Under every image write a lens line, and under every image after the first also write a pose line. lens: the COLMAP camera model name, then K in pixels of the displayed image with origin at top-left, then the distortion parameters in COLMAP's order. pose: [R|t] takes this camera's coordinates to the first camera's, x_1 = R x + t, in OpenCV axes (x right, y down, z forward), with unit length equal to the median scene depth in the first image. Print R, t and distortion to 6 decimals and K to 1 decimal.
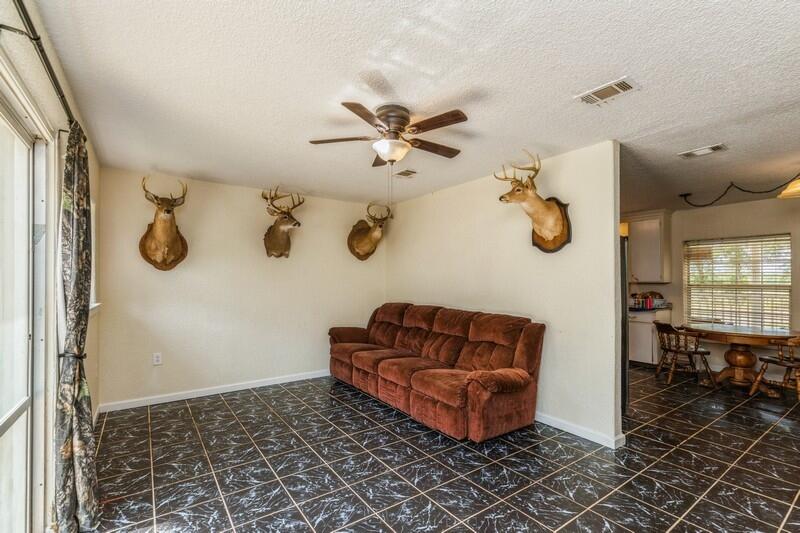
lens RADIAL K [[364.0, 0, 396.7], [0, 364.0, 281.8], [0, 0, 1]] dist [0.003378, 0.001168]
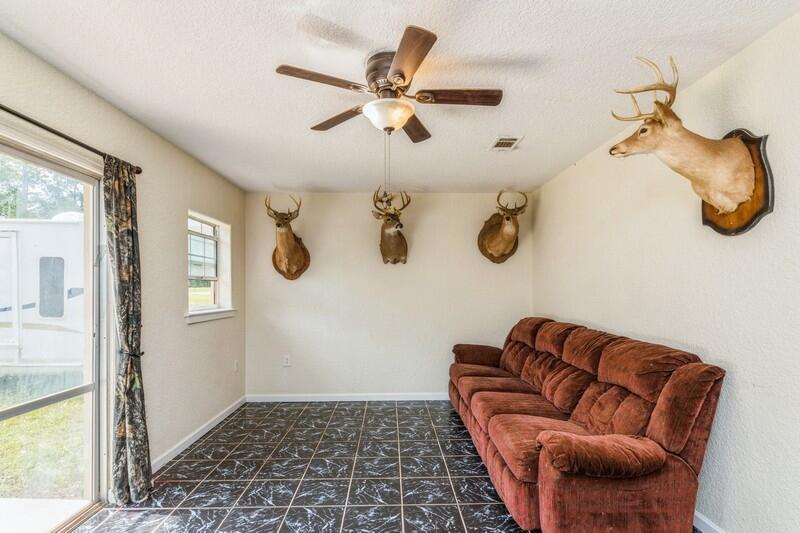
lens RADIAL K [[394.2, 0, 398.1], [0, 394.2, 288.2], [0, 0, 1]] dist [0.042296, -0.038216]
pose [[0.827903, -0.005087, -0.560848, 0.333937], [0.003229, 0.999986, -0.004304, -0.000376], [0.560862, 0.001753, 0.827908, 0.236503]]
